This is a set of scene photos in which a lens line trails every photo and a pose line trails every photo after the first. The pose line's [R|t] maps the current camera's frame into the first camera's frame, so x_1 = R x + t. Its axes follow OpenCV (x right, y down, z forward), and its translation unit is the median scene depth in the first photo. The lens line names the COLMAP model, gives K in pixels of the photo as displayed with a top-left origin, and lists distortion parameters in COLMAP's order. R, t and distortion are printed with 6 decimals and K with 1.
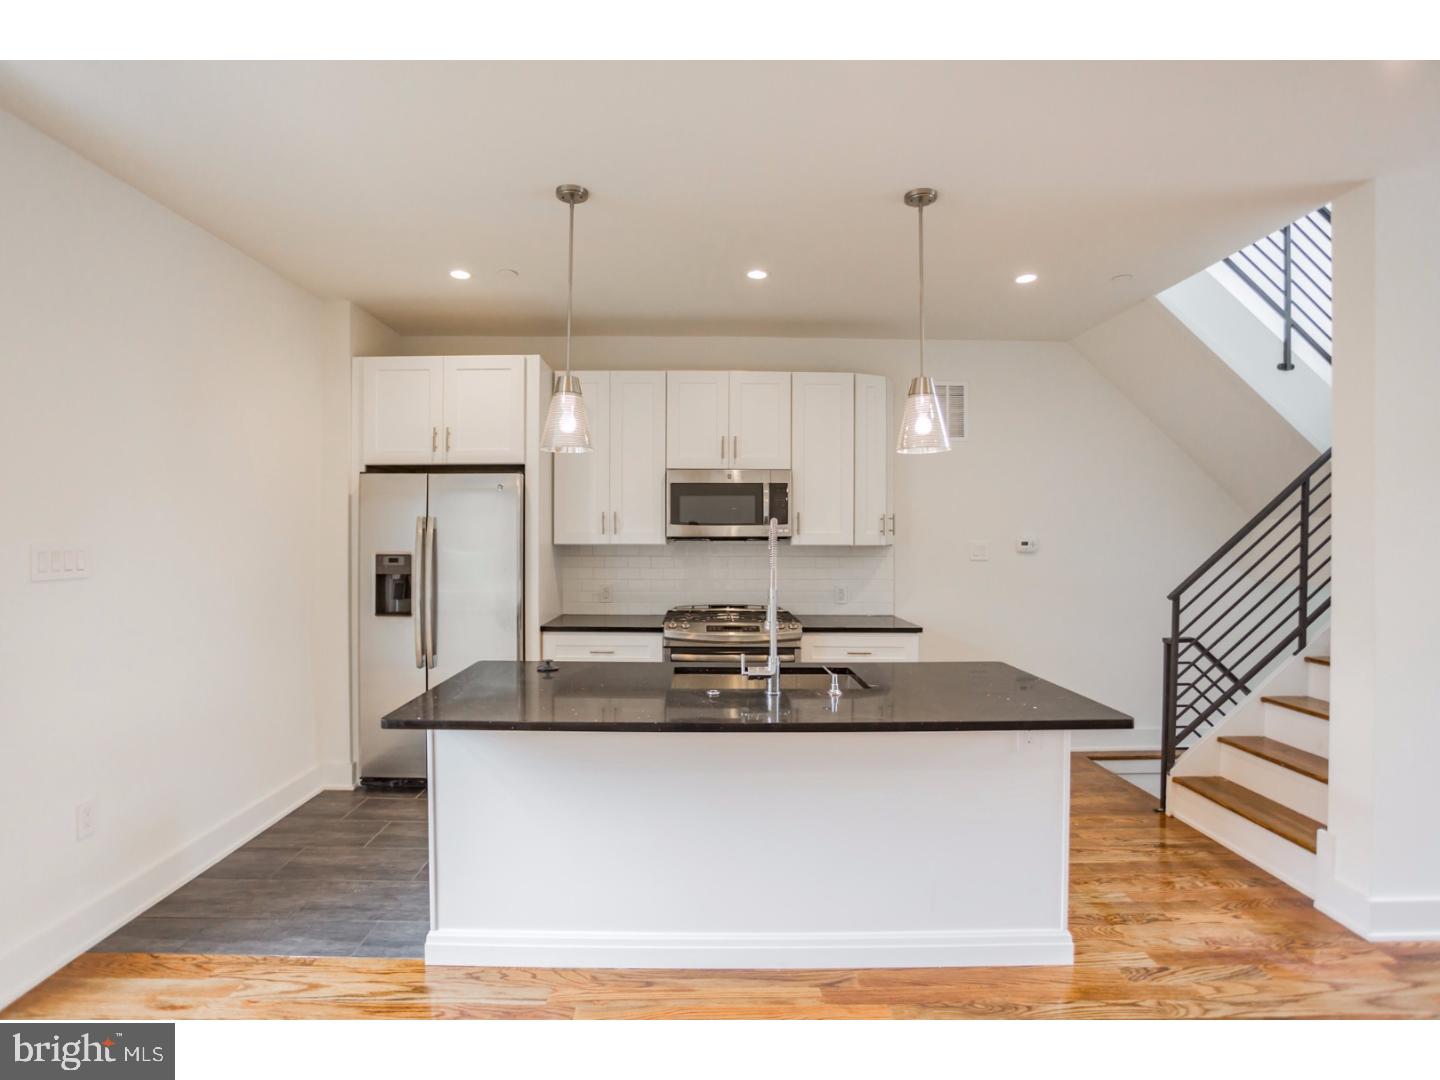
lens RADIAL K [[706.8, 0, 710.0], [0, 706.8, 537.4], [0, 0, 1]] dist [-0.057190, 0.022409]
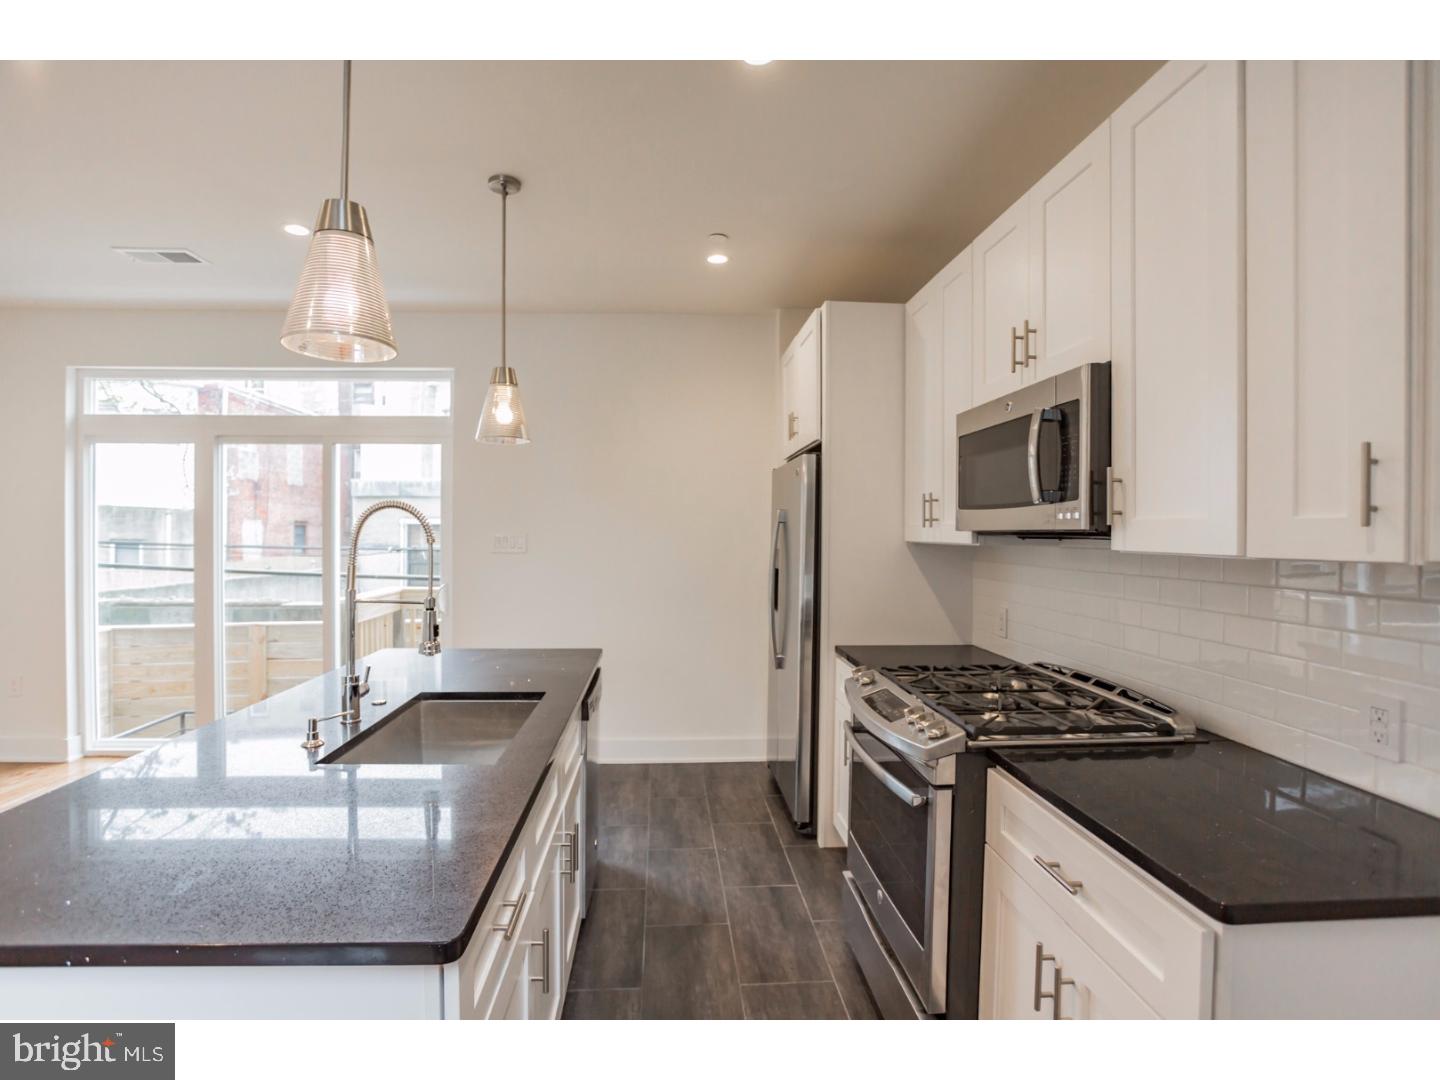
lens RADIAL K [[706.8, 0, 710.0], [0, 706.8, 537.4], [0, 0, 1]] dist [-0.057190, 0.022409]
pose [[0.051957, 0.004973, -0.998637, 0.553322], [-0.002715, 0.999985, 0.004839, 0.002233], [0.998646, 0.002460, 0.051970, 0.848297]]
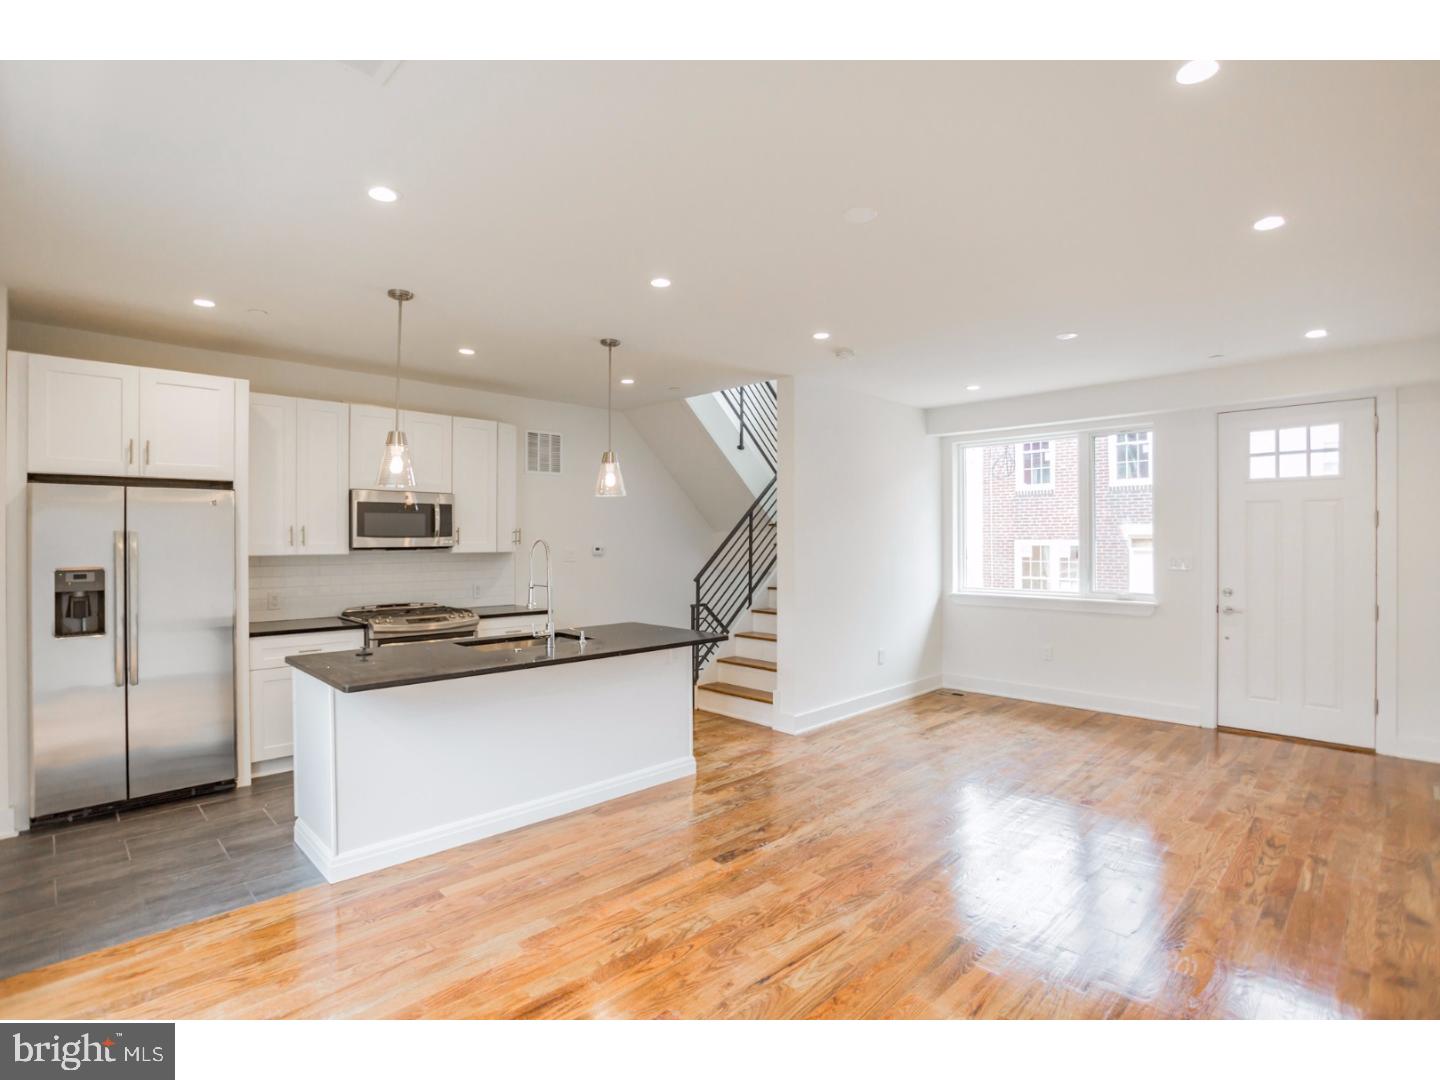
lens RADIAL K [[706.8, 0, 710.0], [0, 706.8, 537.4], [0, 0, 1]] dist [-0.057190, 0.022409]
pose [[0.720388, -0.002130, 0.693568, -0.476684], [0.004009, 0.999991, -0.001093, -0.015639], [-0.693560, 0.003568, 0.720390, -0.255057]]
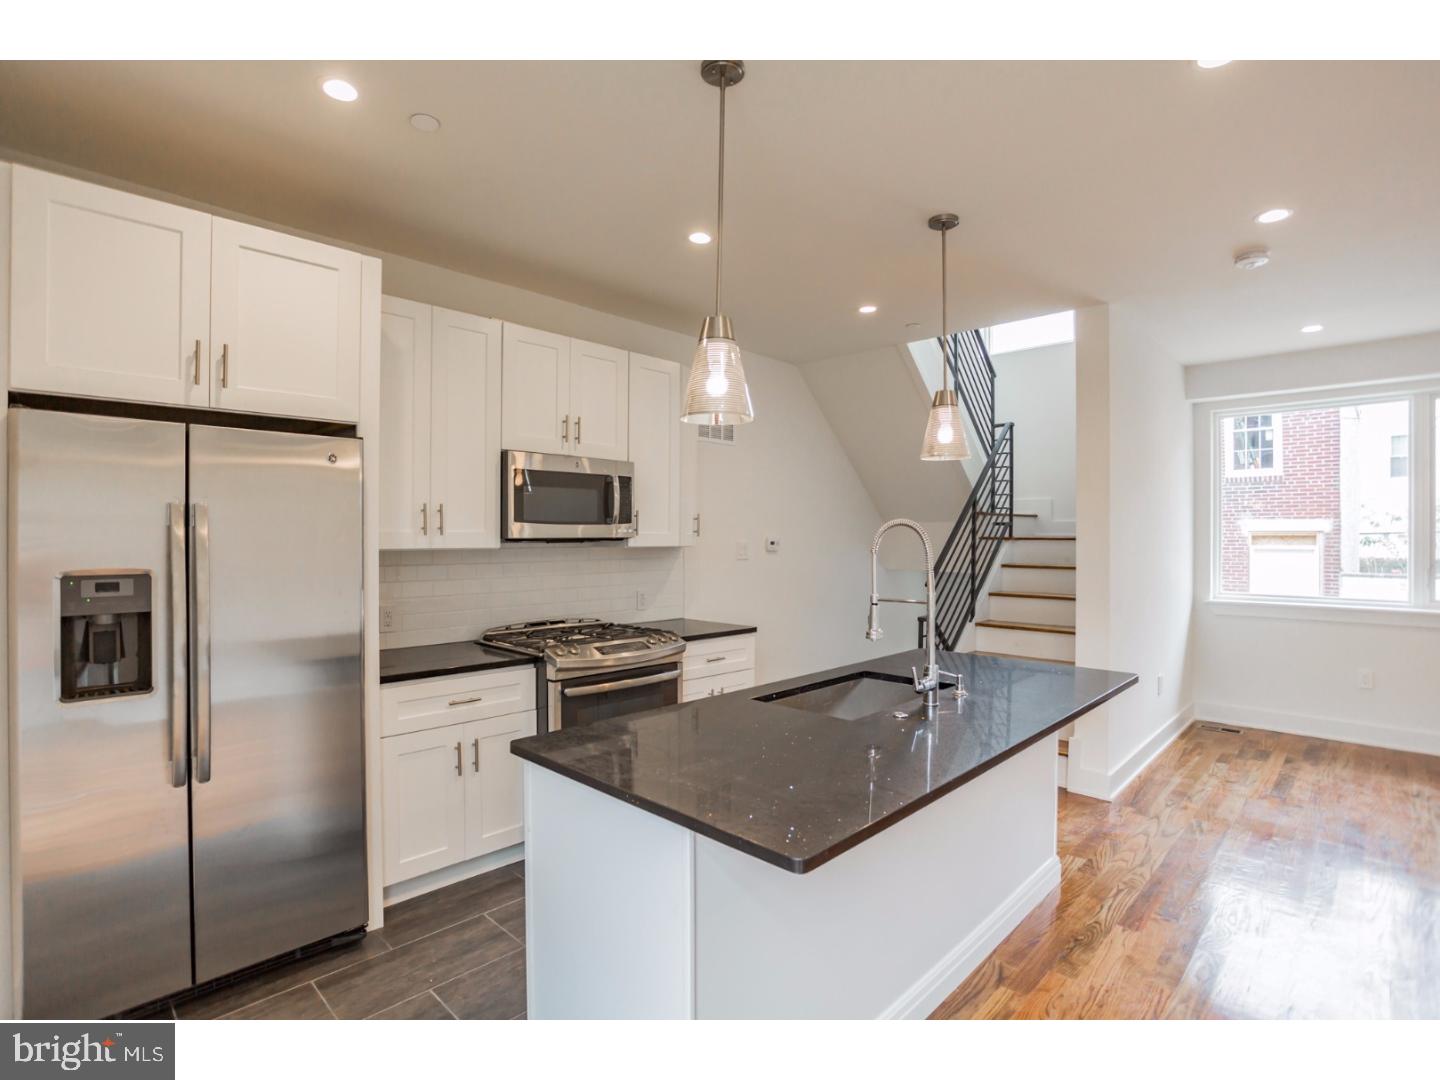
lens RADIAL K [[706.8, 0, 710.0], [0, 706.8, 537.4], [0, 0, 1]] dist [-0.057190, 0.022409]
pose [[0.710812, -0.002192, 0.703379, -0.487696], [0.000442, 0.999996, 0.002671, -0.004296], [-0.703382, -0.001588, 0.710810, 0.336031]]
